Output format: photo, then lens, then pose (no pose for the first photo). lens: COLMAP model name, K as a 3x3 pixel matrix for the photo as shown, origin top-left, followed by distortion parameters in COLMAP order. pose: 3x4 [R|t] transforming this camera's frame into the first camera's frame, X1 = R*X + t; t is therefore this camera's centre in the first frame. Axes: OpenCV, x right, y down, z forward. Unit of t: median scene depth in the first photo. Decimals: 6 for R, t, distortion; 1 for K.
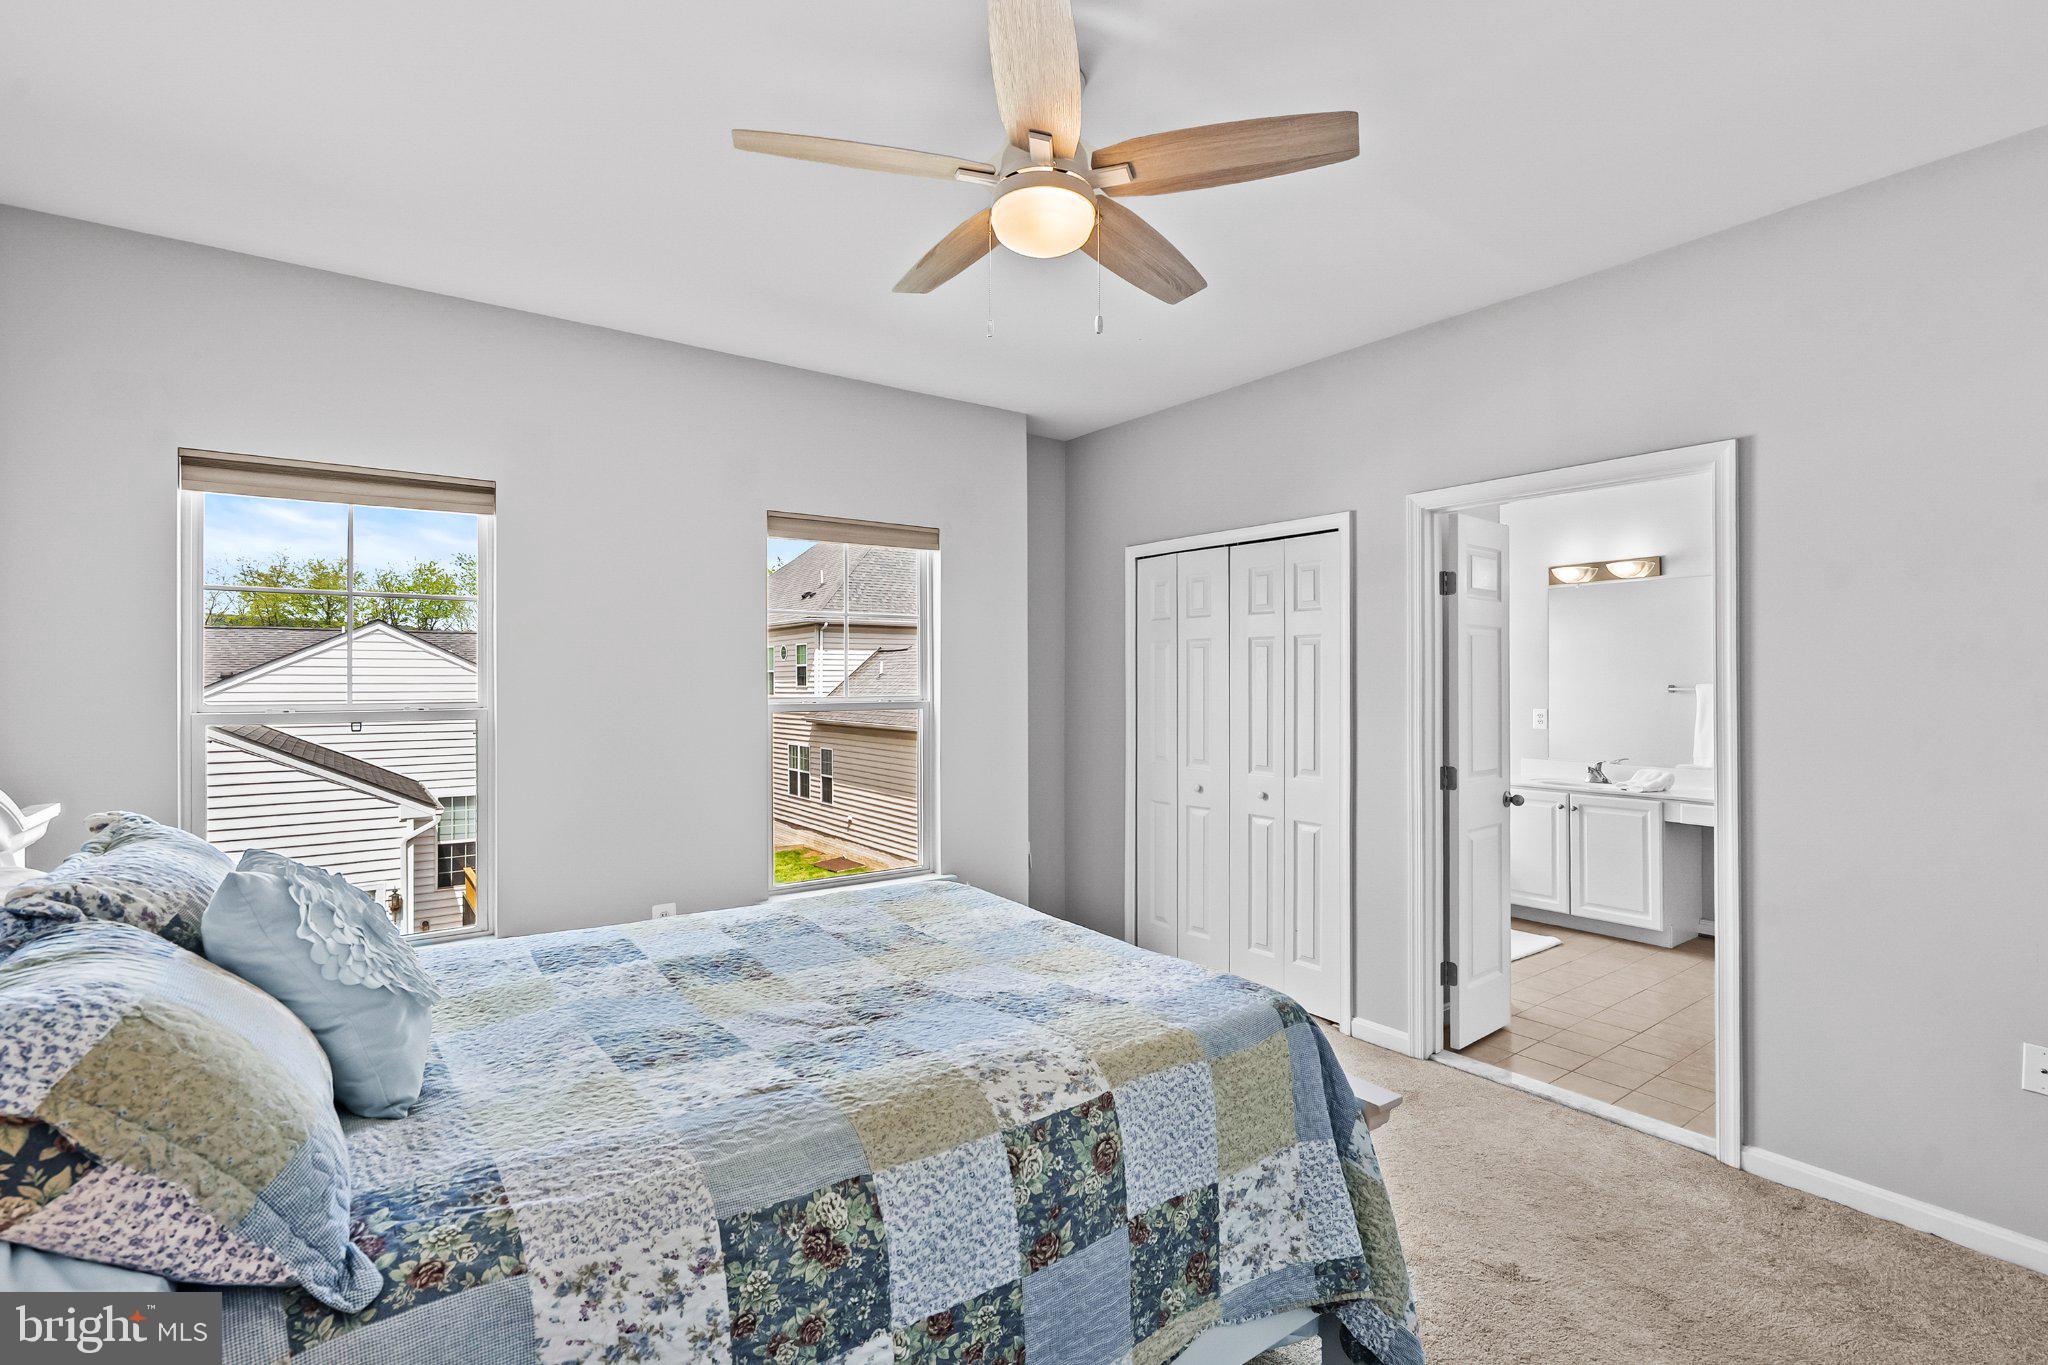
lens RADIAL K [[943.0, 0, 1025.2], [0, 943.0, 678.3], [0, 0, 1]] dist [0.000681, 0.001334]
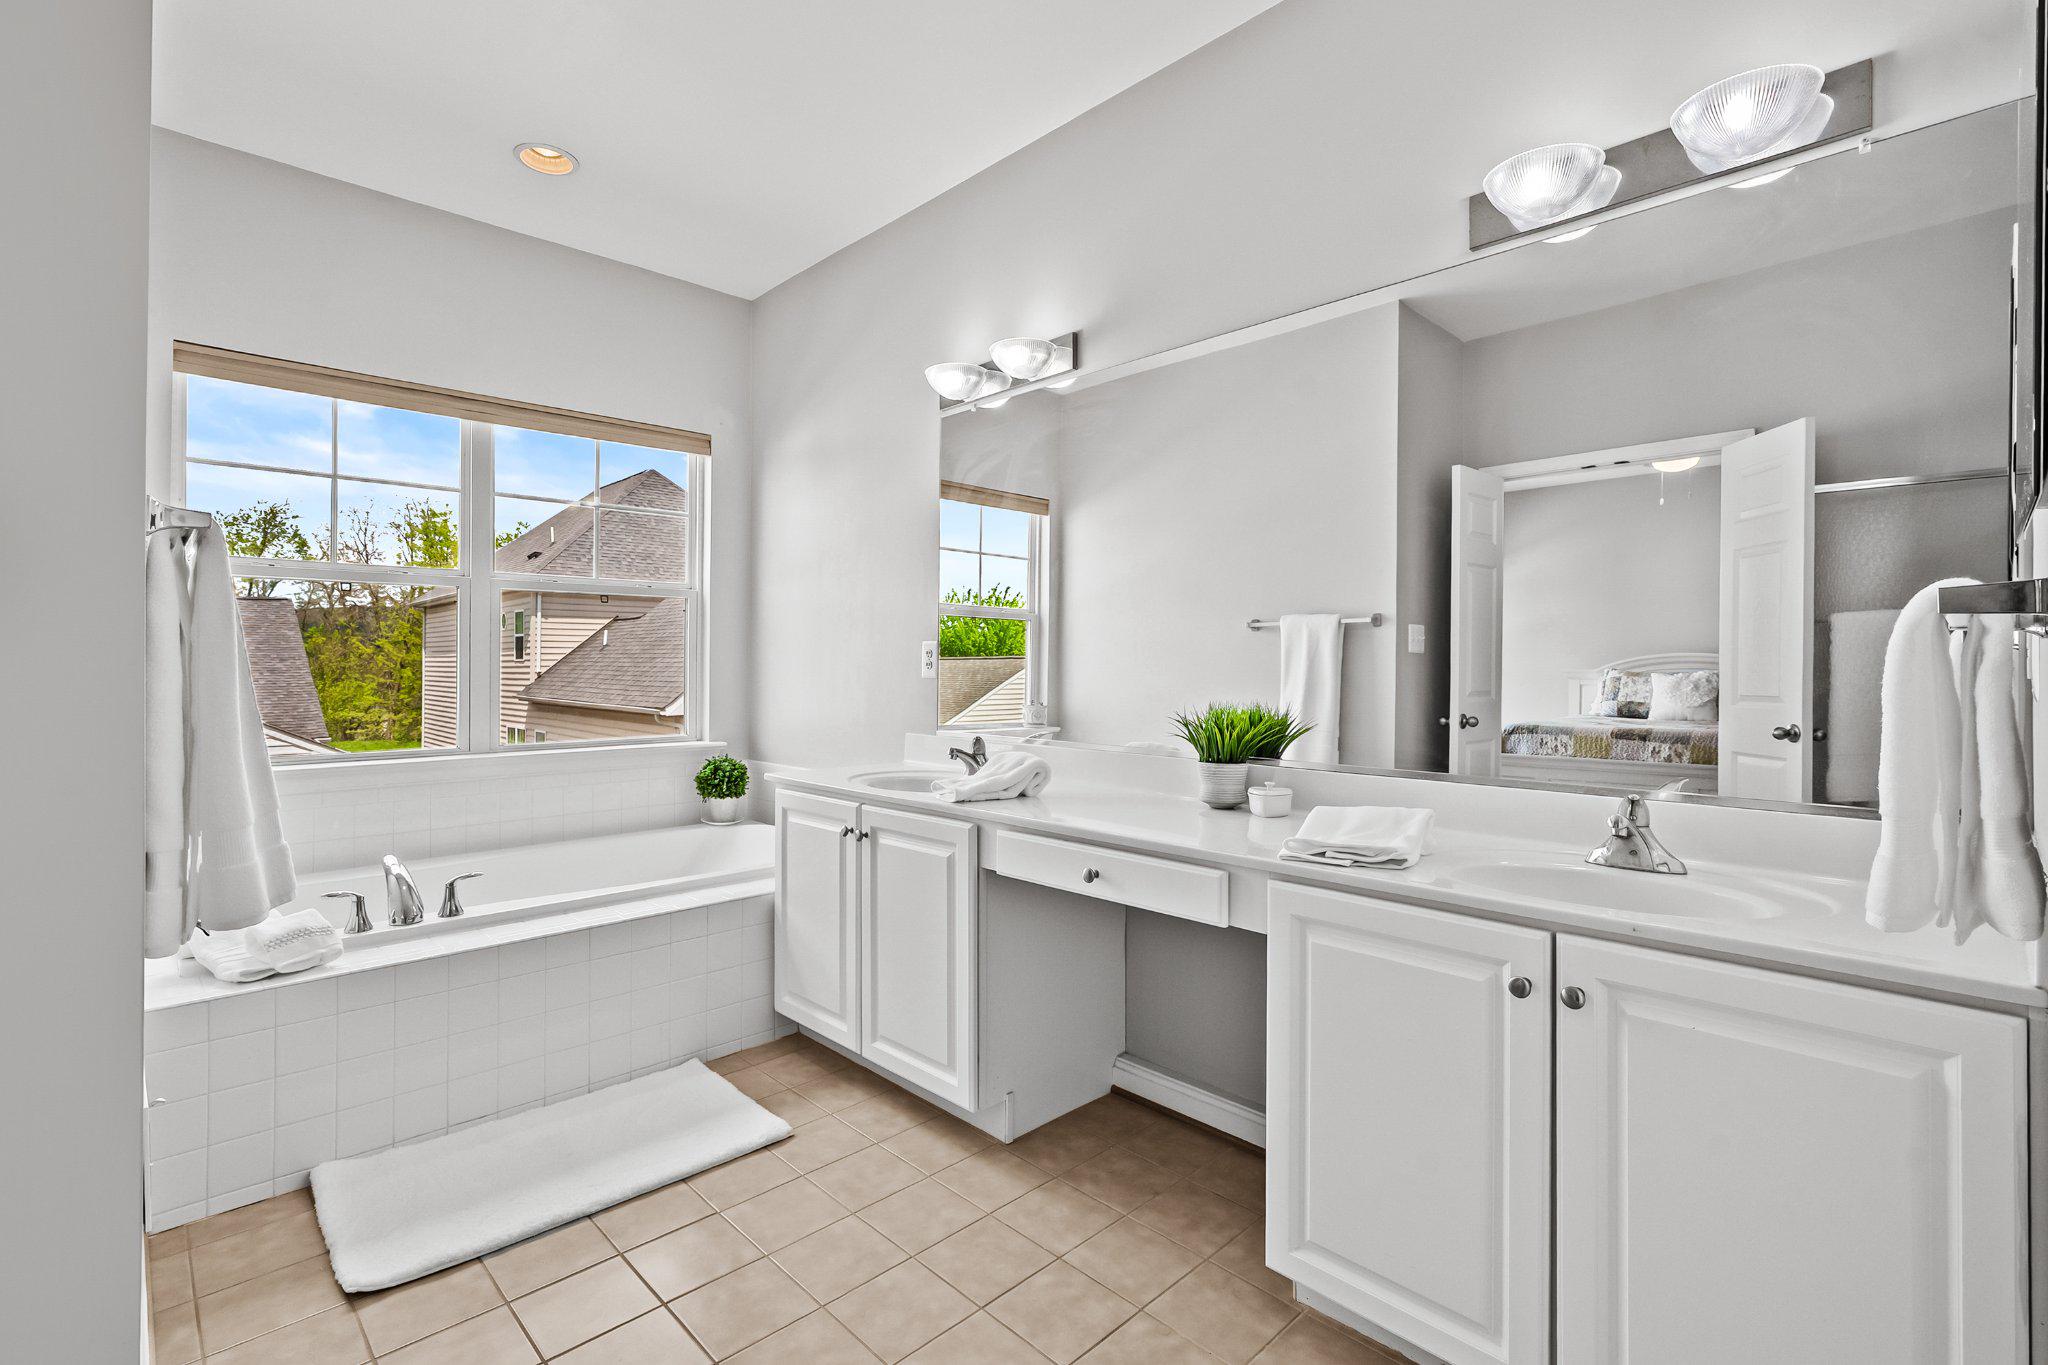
lens RADIAL K [[943.0, 0, 1015.2], [0, 943.0, 673.6], [0, 0, 1]] dist [0.000681, 0.001334]
pose [[0.991839, 0.005871, 0.127363, 0.183919], [-0.007351, 0.999911, 0.011154, 0.015506], [-0.127286, -0.011999, 0.991793, 0.160516]]
